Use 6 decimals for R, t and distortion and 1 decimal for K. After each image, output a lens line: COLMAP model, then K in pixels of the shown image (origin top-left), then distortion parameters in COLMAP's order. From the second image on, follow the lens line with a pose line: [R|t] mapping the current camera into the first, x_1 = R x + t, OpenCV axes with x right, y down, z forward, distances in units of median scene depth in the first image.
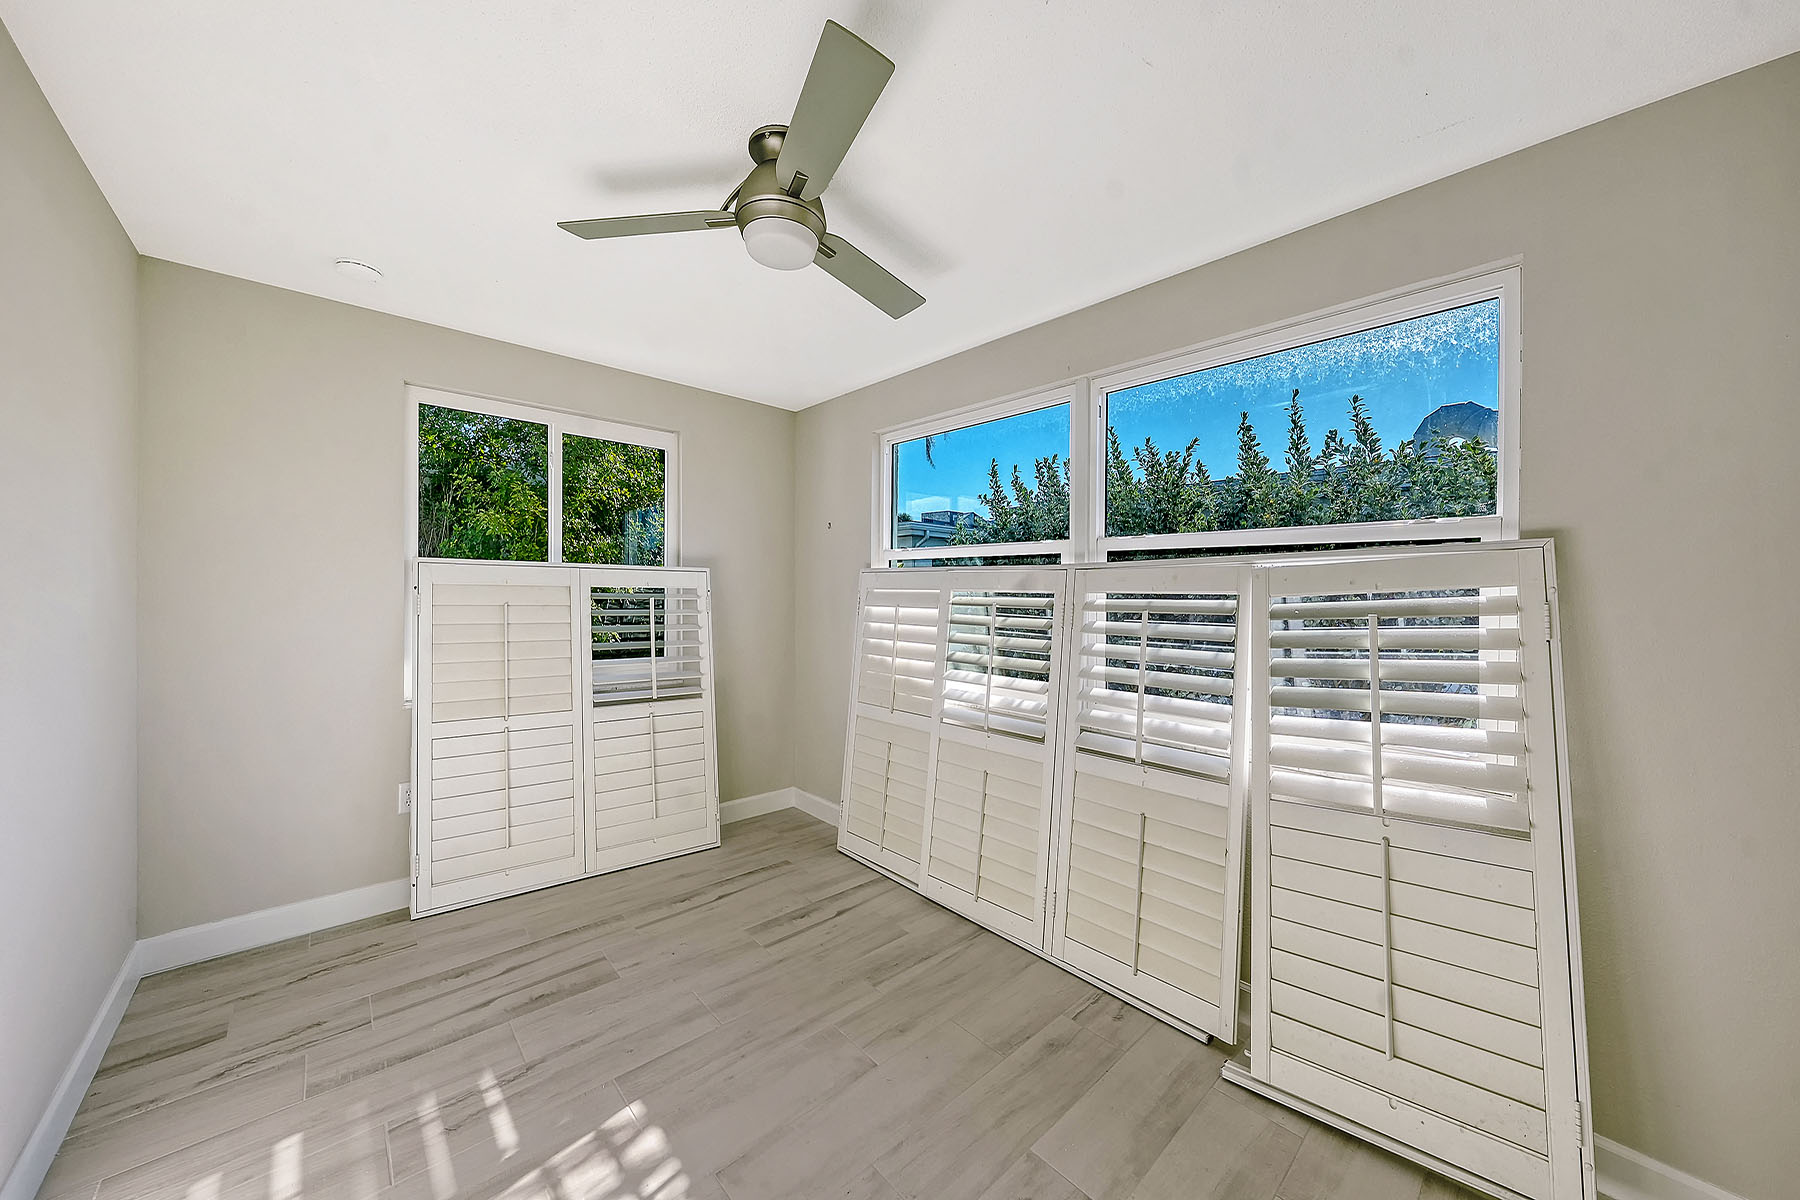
lens RADIAL K [[610.2, 0, 843.5], [0, 610.2, 591.3], [0, 0, 1]] dist [-0.001074, -0.000074]
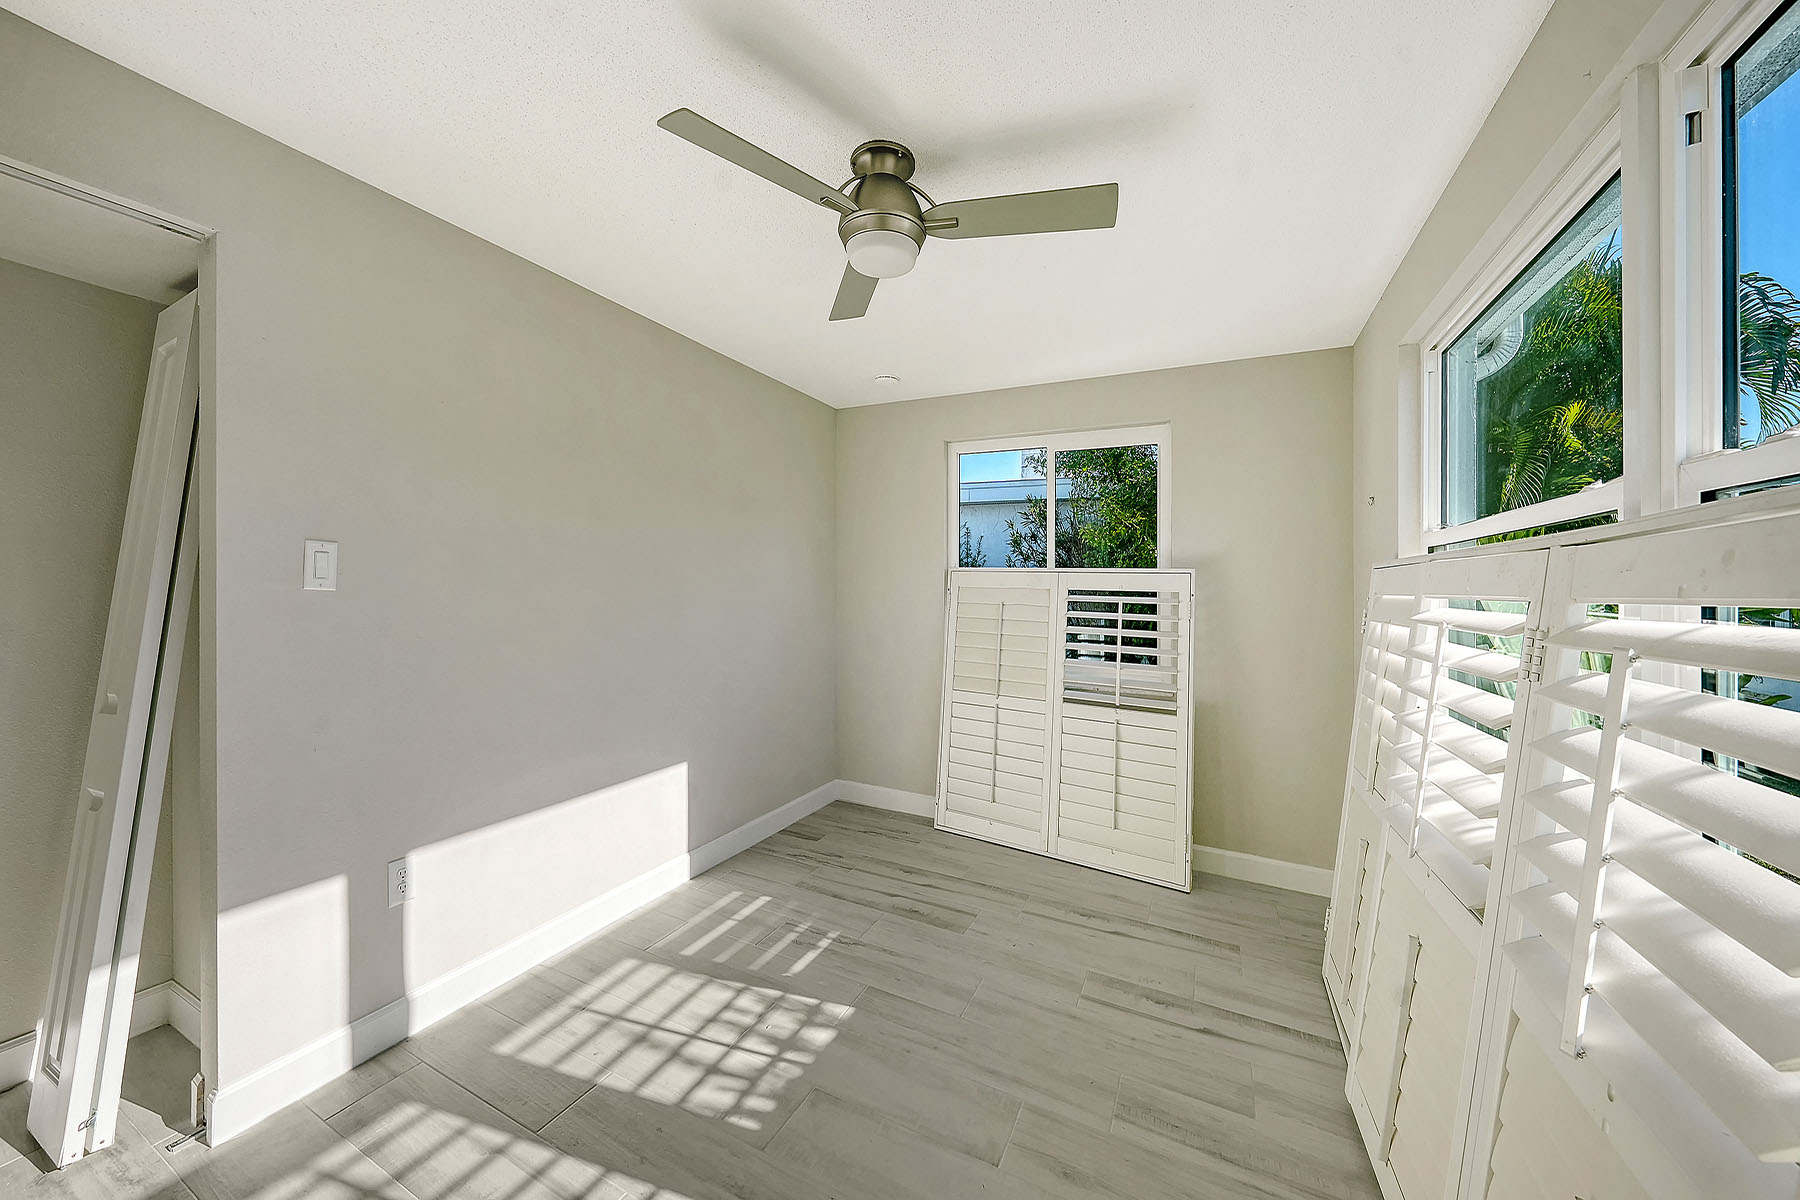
lens RADIAL K [[605.9, 0, 938.5], [0, 605.9, 591.3], [0, 0, 1]] dist [0.000479, 0.000006]
pose [[0.434627, 0.003128, -0.900605, 0.518119], [-0.018019, 0.999824, -0.005223, 0.006014], [0.900430, 0.018498, 0.434607, 0.386132]]
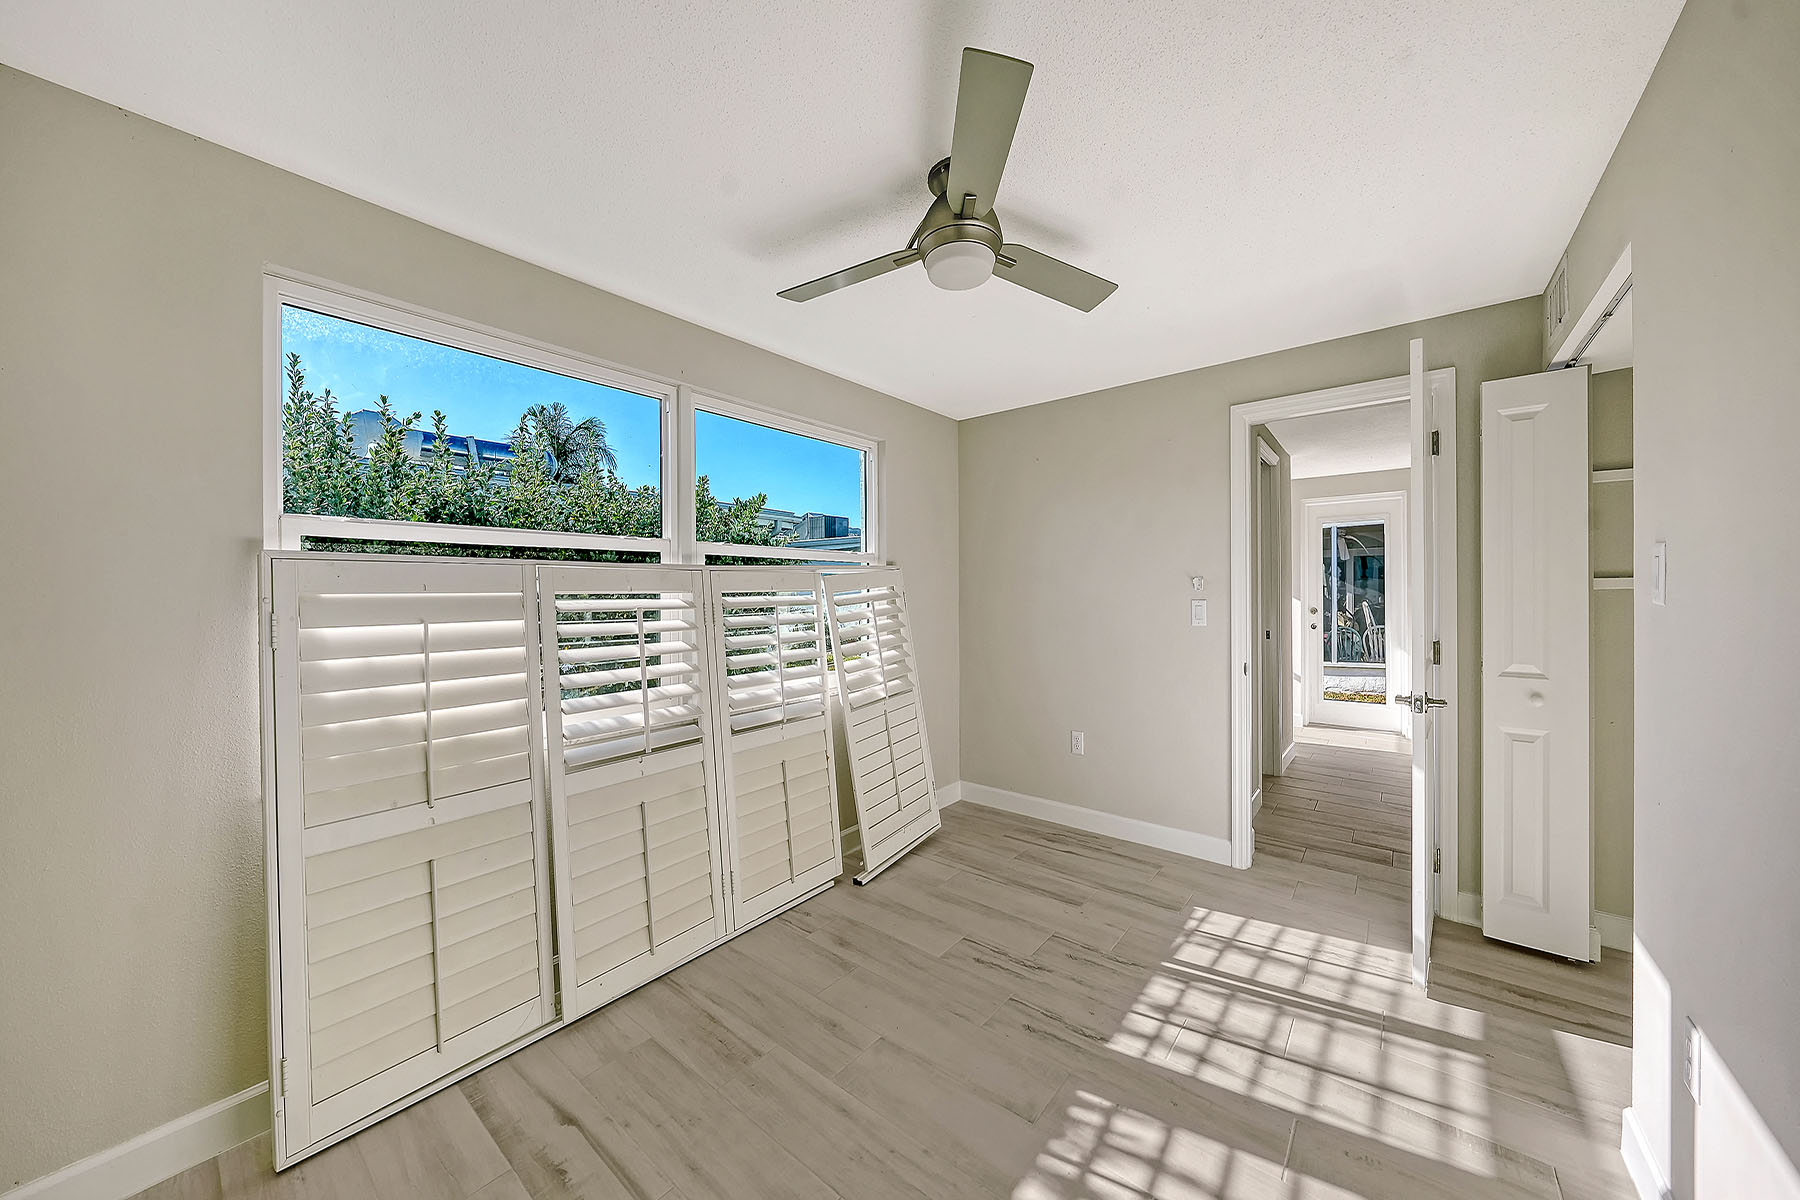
lens RADIAL K [[605.9, 0, 938.5], [0, 605.9, 591.3], [0, 0, 1]] dist [0.000479, 0.000006]
pose [[-0.213416, -0.007798, 0.976930, -0.683555], [0.009510, 0.999904, 0.010059, -0.006182], [-0.976915, 0.011437, -0.213321, 0.771397]]
